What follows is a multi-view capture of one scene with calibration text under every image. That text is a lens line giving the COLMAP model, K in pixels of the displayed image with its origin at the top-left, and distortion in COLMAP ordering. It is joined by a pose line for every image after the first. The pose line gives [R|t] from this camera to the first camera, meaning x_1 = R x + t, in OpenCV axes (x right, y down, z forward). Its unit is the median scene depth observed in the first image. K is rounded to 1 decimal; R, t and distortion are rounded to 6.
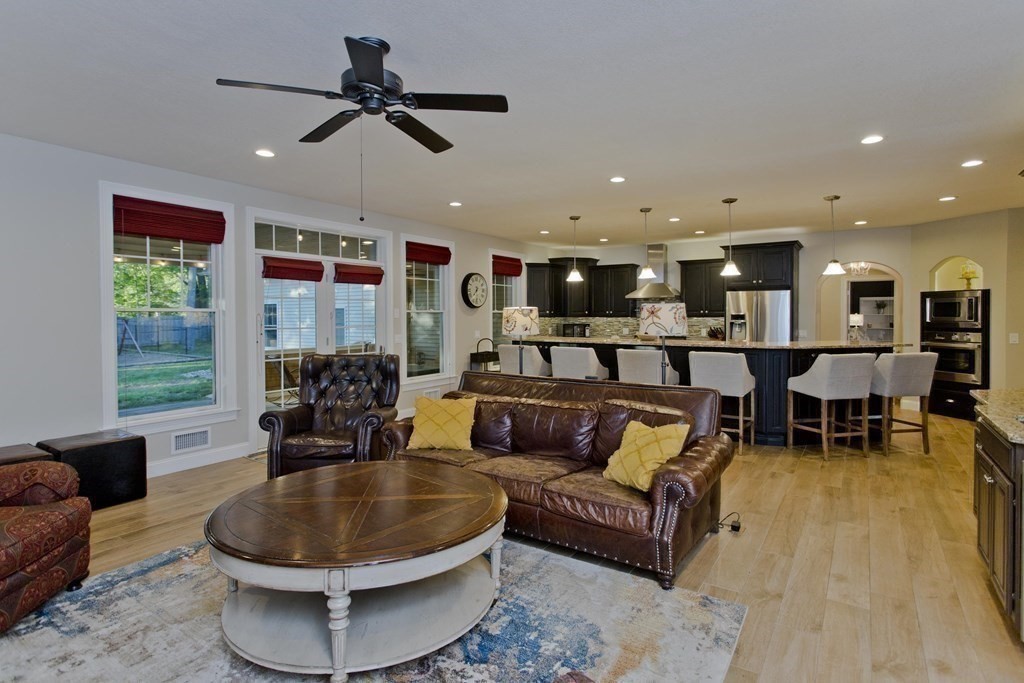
lens RADIAL K [[521.0, 0, 518.5], [0, 521.0, 324.5], [0, 0, 1]] dist [0.001647, 0.000399]
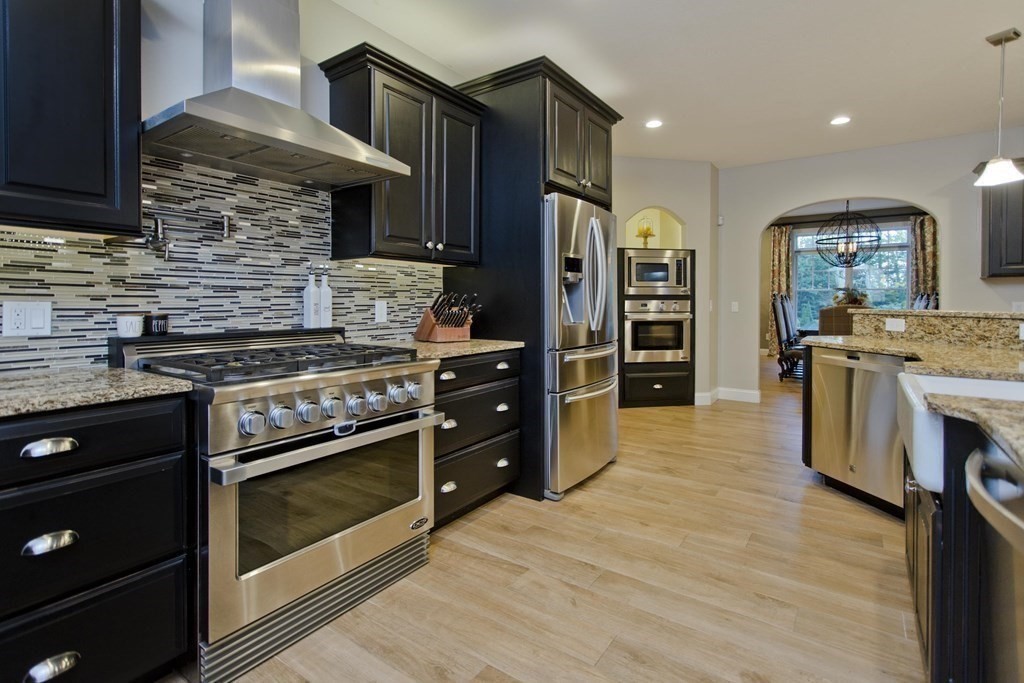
lens RADIAL K [[496.1, 0, 519.4], [0, 496.1, 305.4], [0, 0, 1]] dist [0.003000, 0.002167]
pose [[0.025506, -0.005451, 0.999660, 0.065072], [0.017210, 0.999839, 0.005013, 0.014341], [-0.999527, 0.017076, 0.025595, 1.141313]]
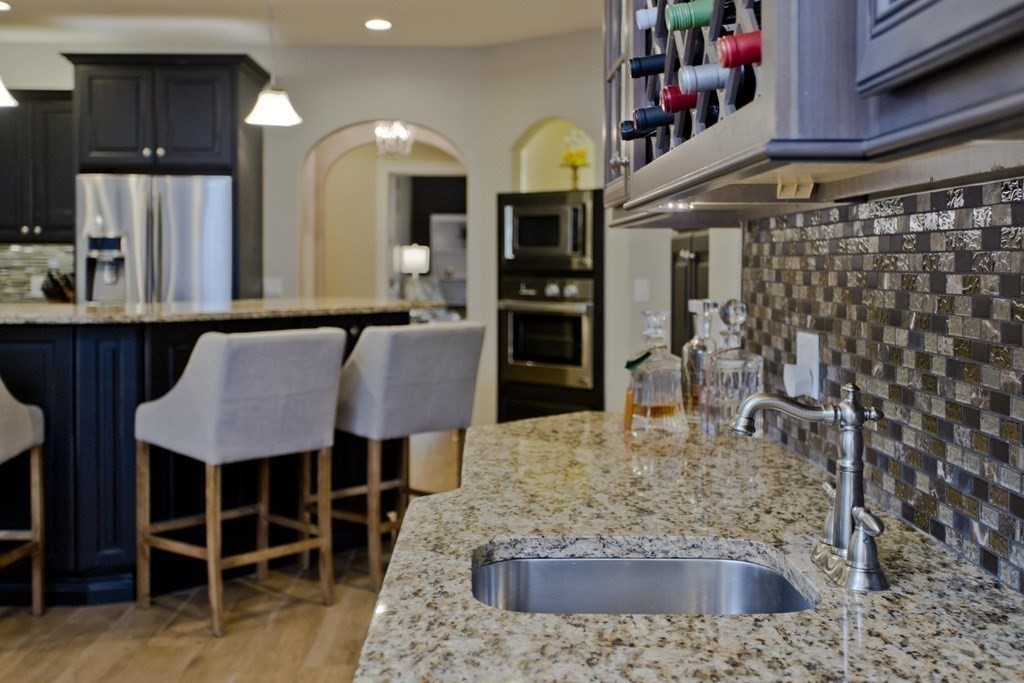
lens RADIAL K [[1137.9, 0, 509.8], [0, 1137.9, 296.1], [0, 0, 1]] dist [0.031061, 0.000000]
pose [[0.823104, -0.012242, 0.567759, 0.212075], [0.003441, 0.999857, 0.016570, 0.012468], [-0.567880, -0.011685, 0.823028, 0.167603]]
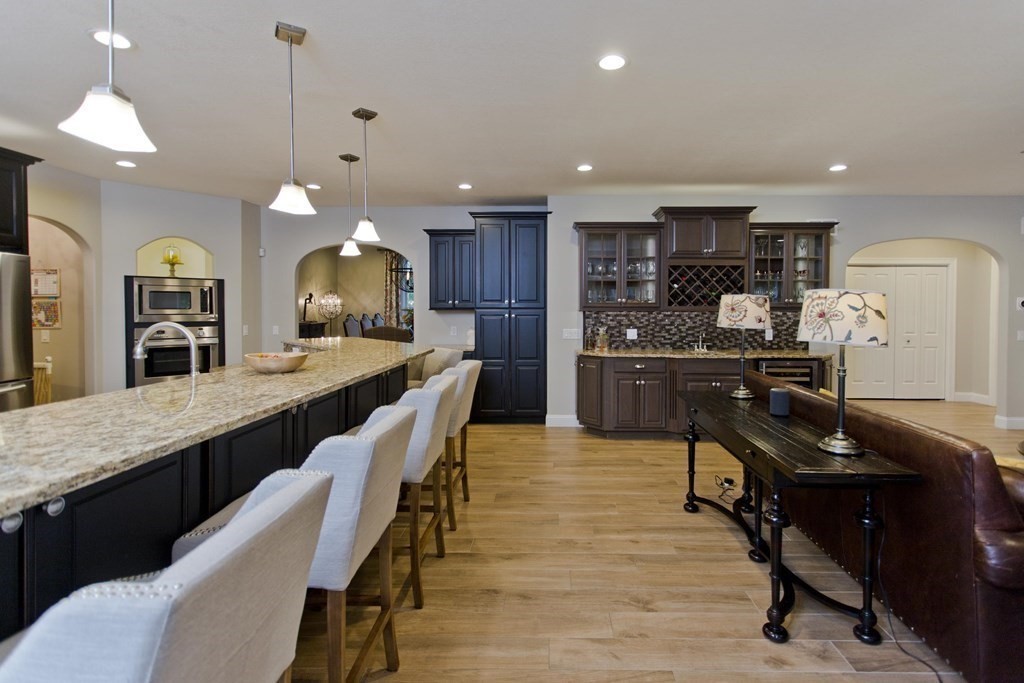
lens RADIAL K [[496.1, 0, 543.6], [0, 496.1, 316.2], [0, 0, 1]] dist [0.003000, 0.002167]
pose [[-0.536501, -0.015149, 0.843764, -0.145215], [0.012483, 0.999587, 0.025884, -0.015342], [-0.843808, 0.024420, -0.536090, 0.893252]]
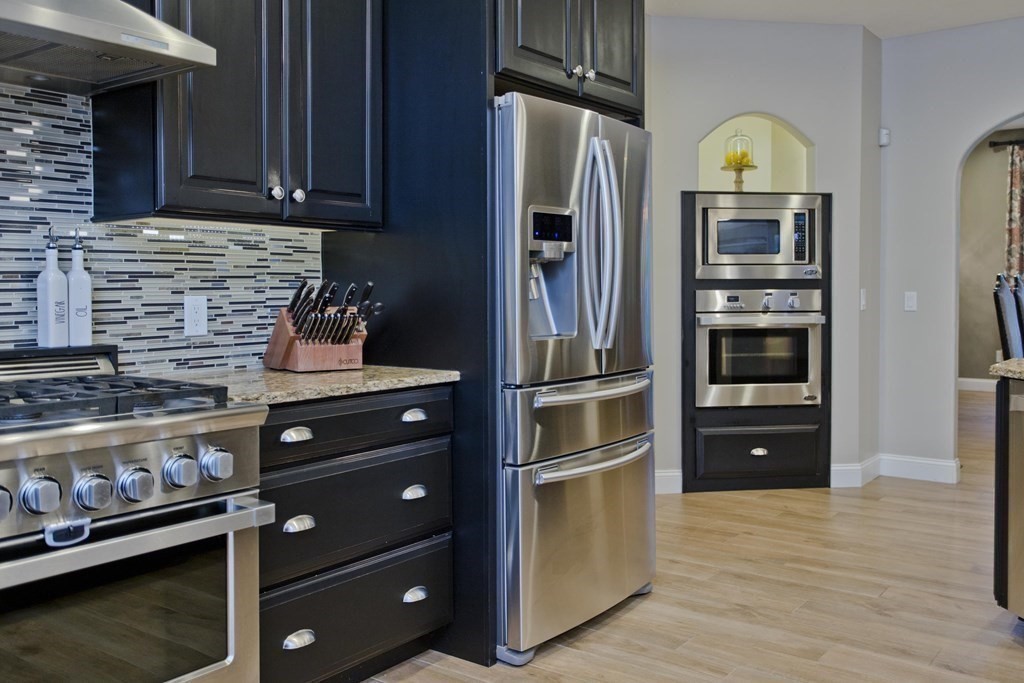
lens RADIAL K [[928.7, 0, 521.3], [0, 928.7, 308.5], [0, 0, 1]] dist [0.007041, 0.017194]
pose [[0.061878, -0.018168, 0.997918, 0.064956], [0.021173, 0.999633, 0.016887, 0.012626], [-0.997859, 0.020084, 0.062240, 1.097095]]
